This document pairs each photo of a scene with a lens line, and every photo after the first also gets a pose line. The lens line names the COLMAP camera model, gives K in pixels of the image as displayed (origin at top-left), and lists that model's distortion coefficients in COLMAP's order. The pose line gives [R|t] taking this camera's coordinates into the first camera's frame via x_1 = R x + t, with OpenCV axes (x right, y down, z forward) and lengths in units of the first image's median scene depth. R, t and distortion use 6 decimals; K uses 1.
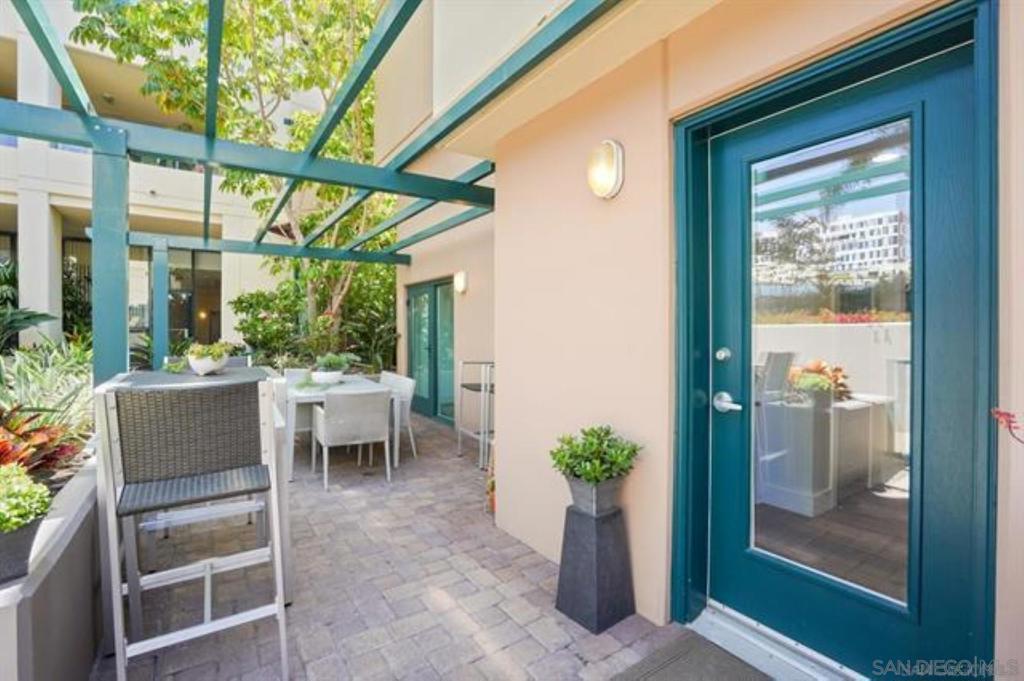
lens RADIAL K [[470.2, 0, 512.0], [0, 470.2, 340.5], [0, 0, 1]] dist [0.000846, 0.000366]
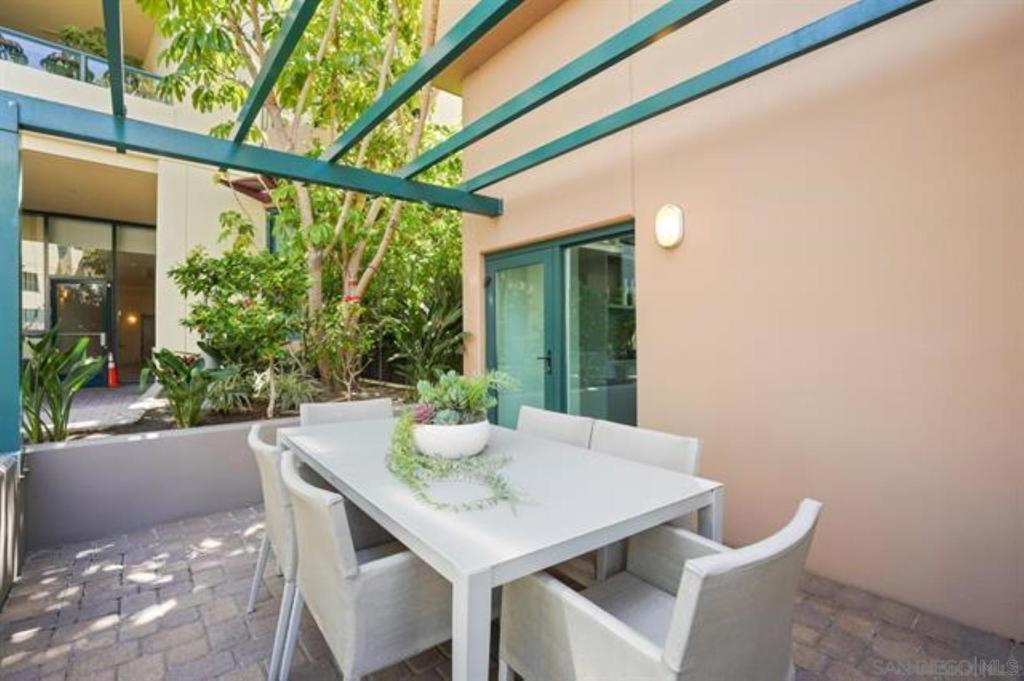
lens RADIAL K [[470.2, 0, 512.0], [0, 470.2, 340.5], [0, 0, 1]] dist [0.000846, 0.000366]
pose [[0.995572, -0.001843, 0.093980, -0.271919], [0.003629, 0.999816, -0.018840, 0.005820], [-0.093928, 0.019097, 0.995396, 0.442481]]
